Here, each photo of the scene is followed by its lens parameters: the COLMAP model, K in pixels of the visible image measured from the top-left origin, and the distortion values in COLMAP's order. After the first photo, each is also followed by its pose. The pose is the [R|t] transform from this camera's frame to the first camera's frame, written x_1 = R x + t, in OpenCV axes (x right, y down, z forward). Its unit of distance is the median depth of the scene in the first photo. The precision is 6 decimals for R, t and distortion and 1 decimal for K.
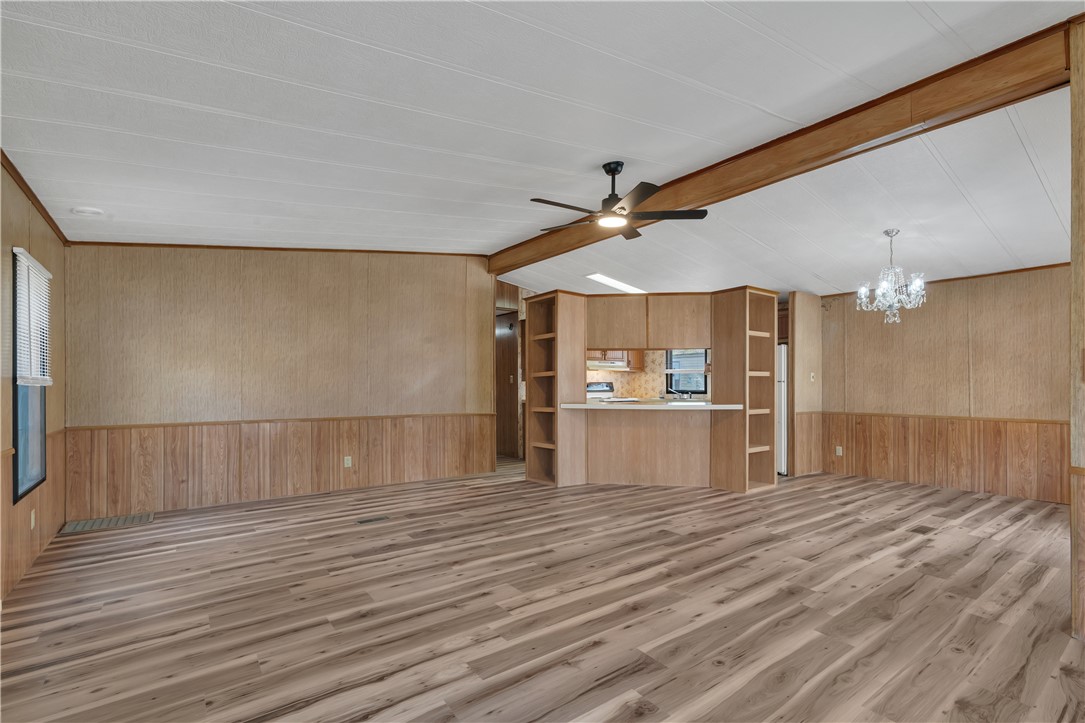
lens RADIAL K [[498.1, 0, 536.3], [0, 498.1, 385.5], [0, 0, 1]] dist [-0.008491, 0.001685]
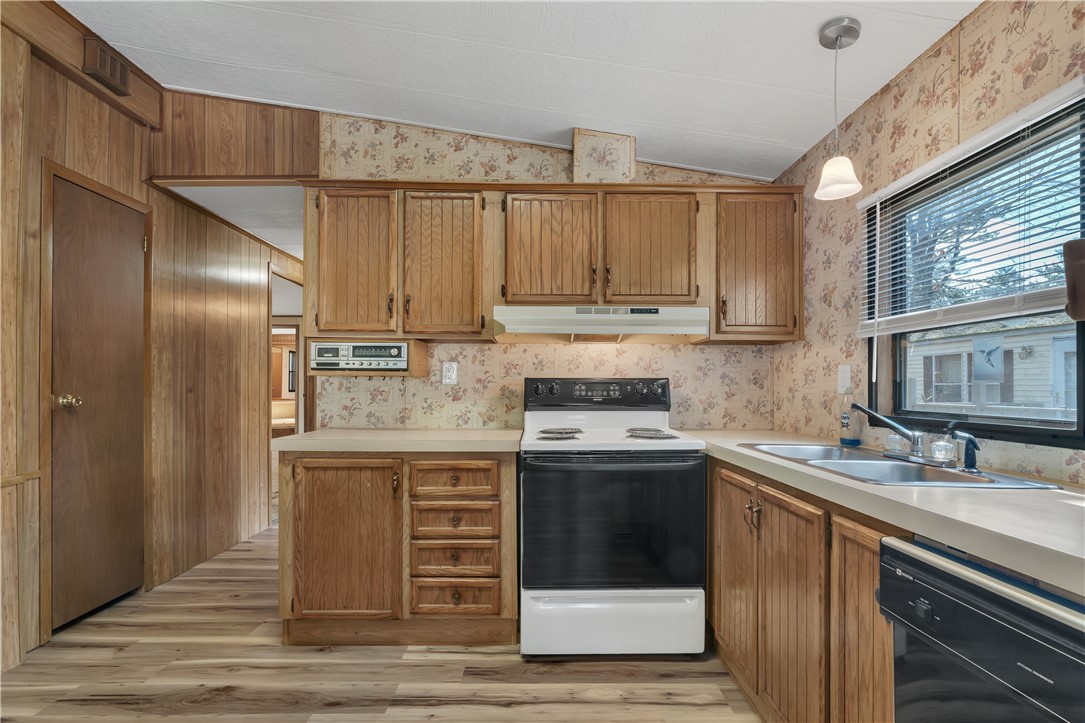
lens RADIAL K [[498.1, 0, 544.3], [0, 498.1, 378.4], [0, 0, 1]] dist [-0.008491, 0.001685]
pose [[0.814089, -0.008927, -0.580671, 0.598546], [-0.000640, 0.999867, -0.016269, -0.003363], [0.580740, 0.013616, 0.813975, 1.589802]]
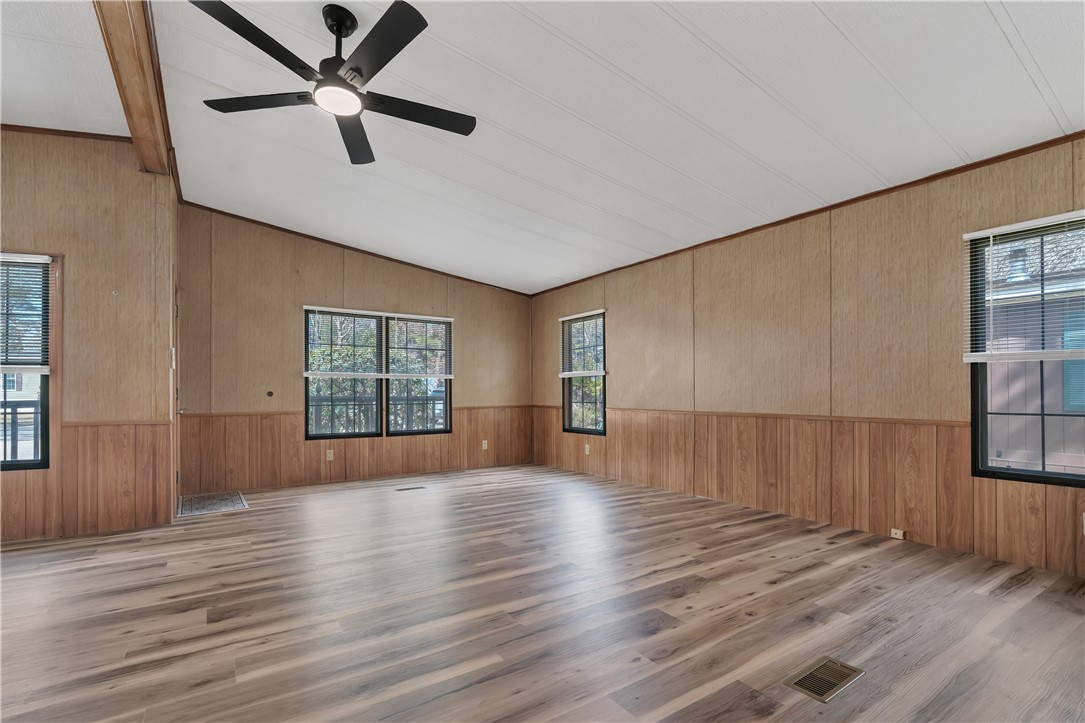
lens RADIAL K [[498.1, 0, 539.5], [0, 498.1, 387.6], [0, 0, 1]] dist [-0.008491, 0.001685]
pose [[-0.999128, 0.001565, 0.041730, -0.118783], [0.001320, 0.999982, -0.005898, 0.039553], [-0.041738, -0.005838, -0.999112, 1.487467]]
